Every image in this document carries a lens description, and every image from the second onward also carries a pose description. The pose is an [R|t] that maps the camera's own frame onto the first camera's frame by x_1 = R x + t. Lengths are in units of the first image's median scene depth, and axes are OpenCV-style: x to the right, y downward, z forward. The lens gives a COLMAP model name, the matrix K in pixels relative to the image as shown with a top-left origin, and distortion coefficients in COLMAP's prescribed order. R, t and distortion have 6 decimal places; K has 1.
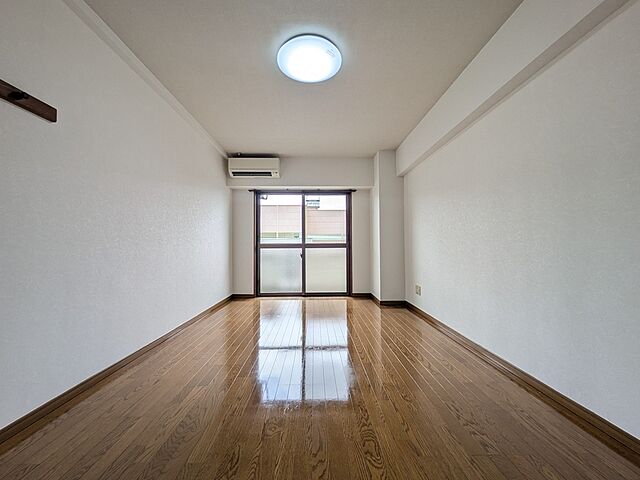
lens RADIAL K [[266.1, 0, 320.0], [0, 266.1, 240.0], [0, 0, 1]] dist [-0.000283, 0.000054]
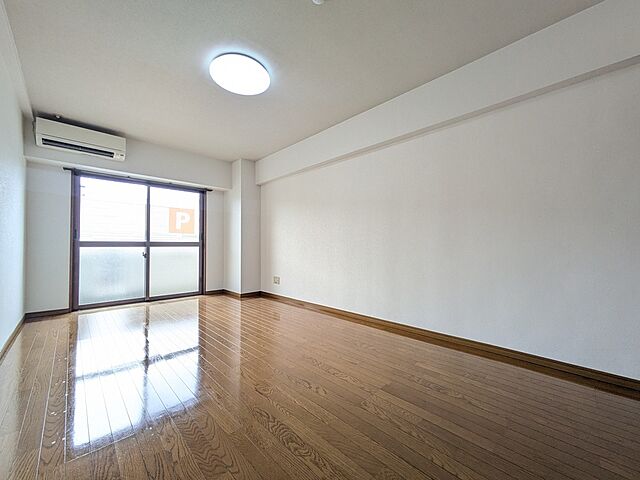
lens RADIAL K [[255.2, 0, 320.0], [0, 255.2, 240.0], [0, 0, 1]] dist [0.014580, -0.000056]
pose [[0.735830, 0.020665, 0.676851, -0.223209], [-0.016565, 0.999784, -0.012516, 0.010046], [-0.676963, -0.002002, 0.736014, -0.008739]]
